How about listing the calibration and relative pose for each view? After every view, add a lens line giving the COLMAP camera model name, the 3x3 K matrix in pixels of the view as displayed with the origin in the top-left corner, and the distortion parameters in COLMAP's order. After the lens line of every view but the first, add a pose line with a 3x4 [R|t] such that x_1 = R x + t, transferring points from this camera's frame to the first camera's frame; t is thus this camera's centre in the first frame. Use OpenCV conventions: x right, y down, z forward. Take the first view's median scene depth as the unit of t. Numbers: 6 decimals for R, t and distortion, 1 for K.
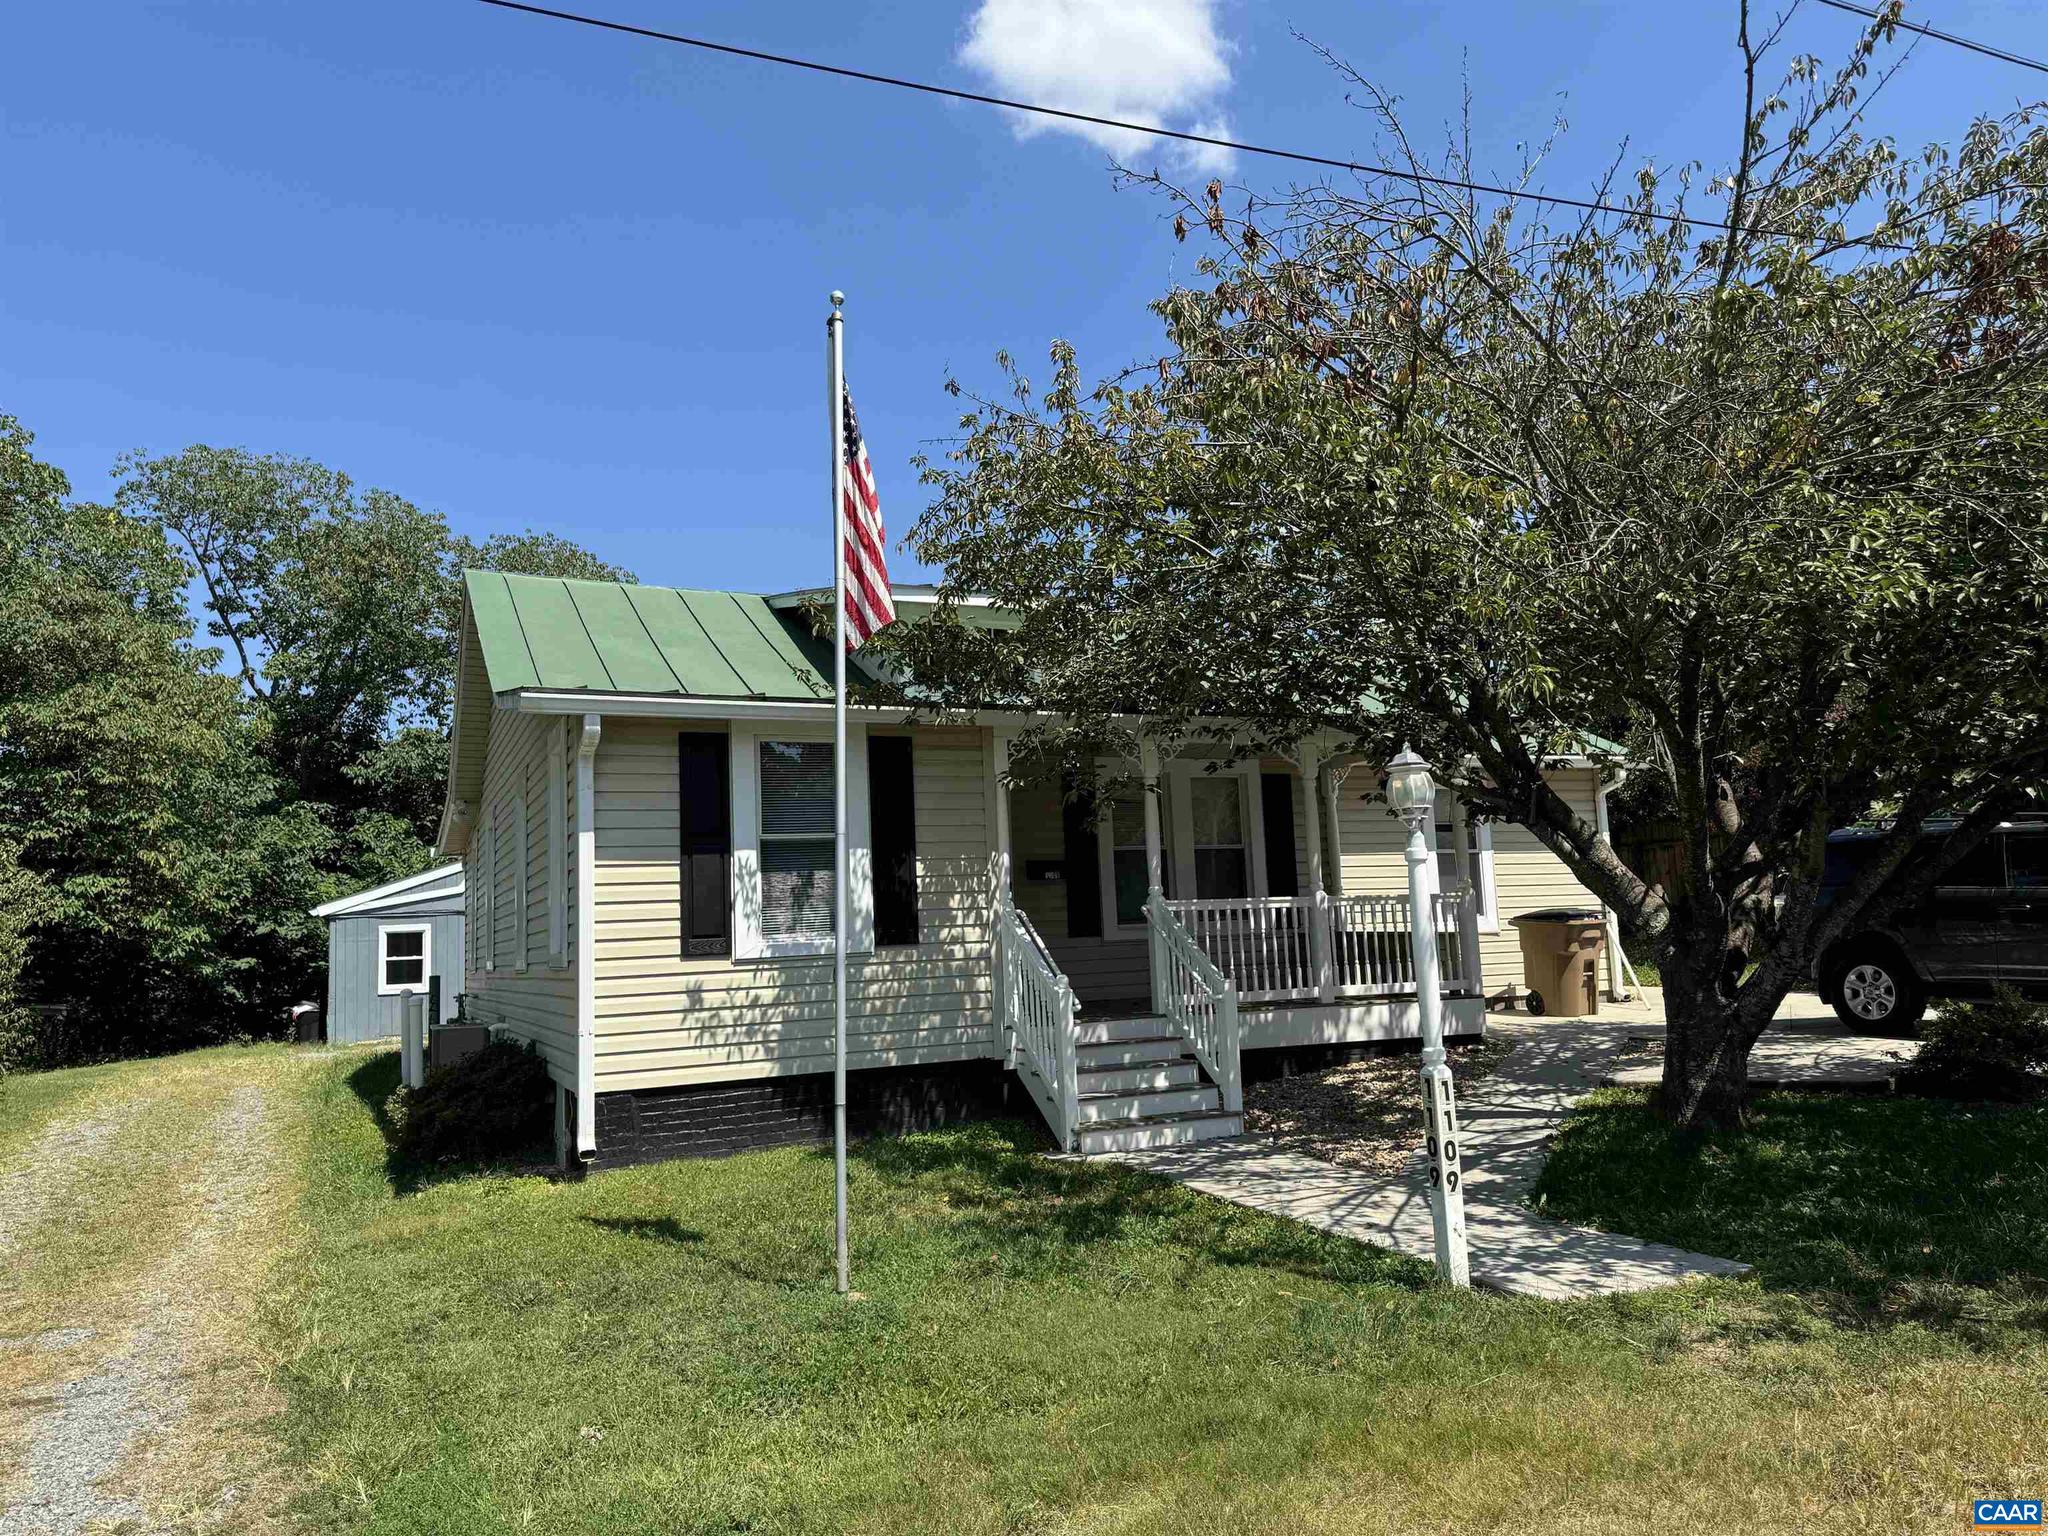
lens RADIAL K [[1453.1, 0, 1002.9], [0, 1453.1, 760.4], [0, 0, 1]] dist [0.019305, -0.021427]
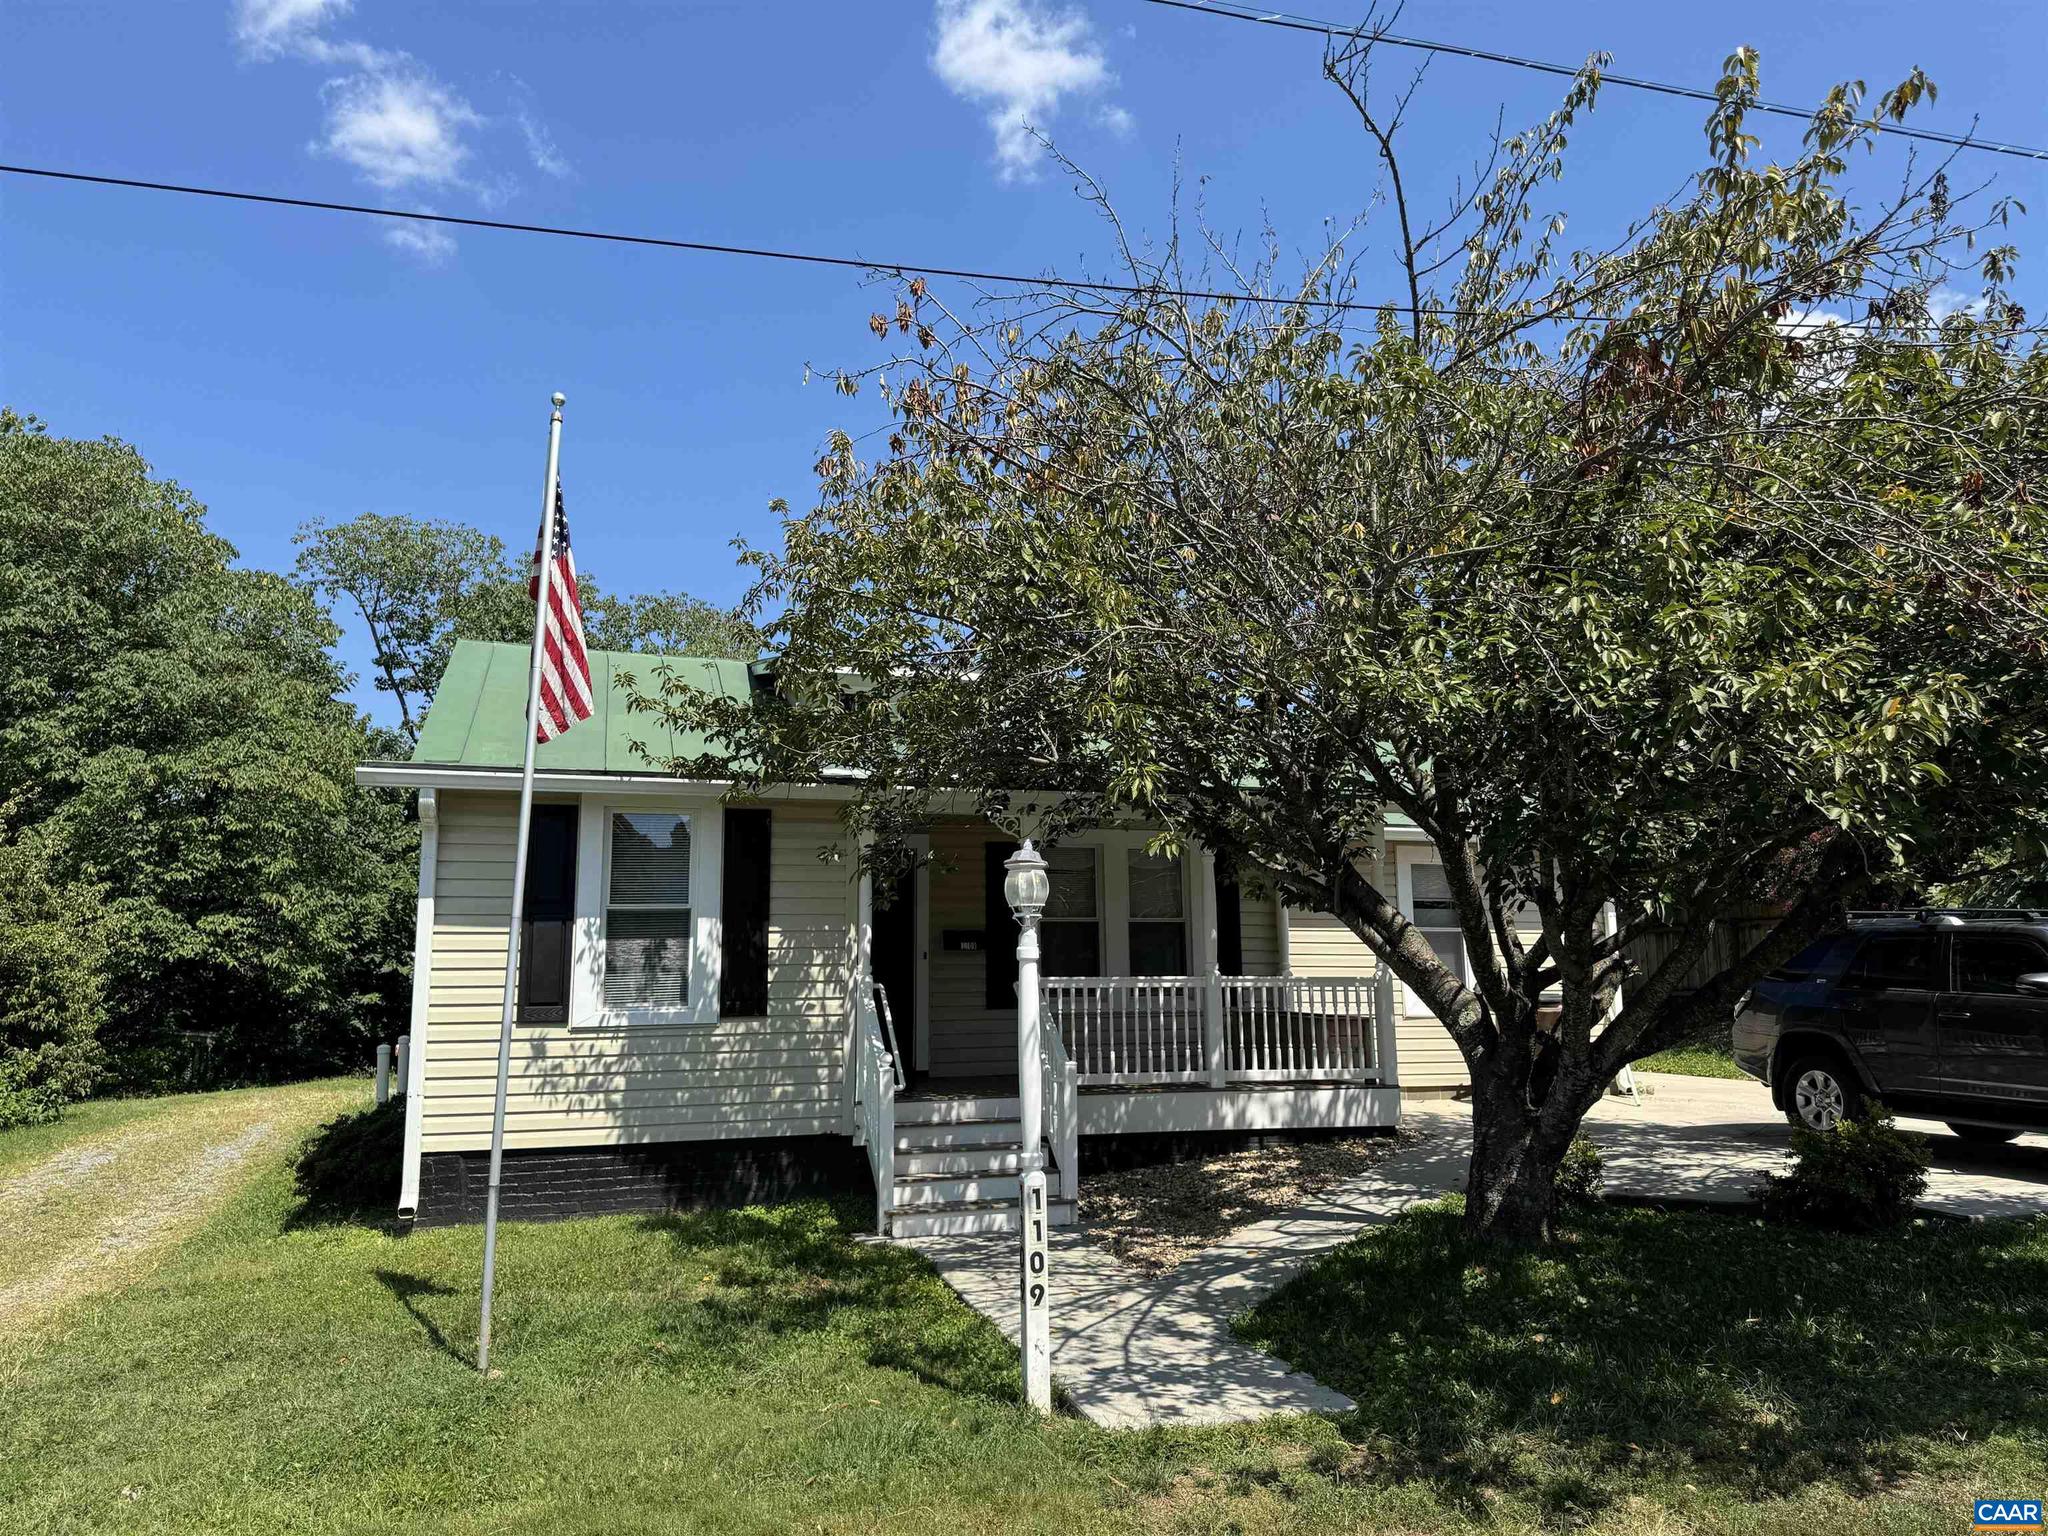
lens RADIAL K [[1453.1, 0, 1003.7], [0, 1453.1, 747.9], [0, 0, 1]] dist [0.019305, -0.021427]
pose [[0.991065, 0.008635, -0.133103, 0.221390], [-0.014319, 0.999023, -0.041811, -0.018330], [0.132612, 0.043343, 0.990220, 0.011532]]
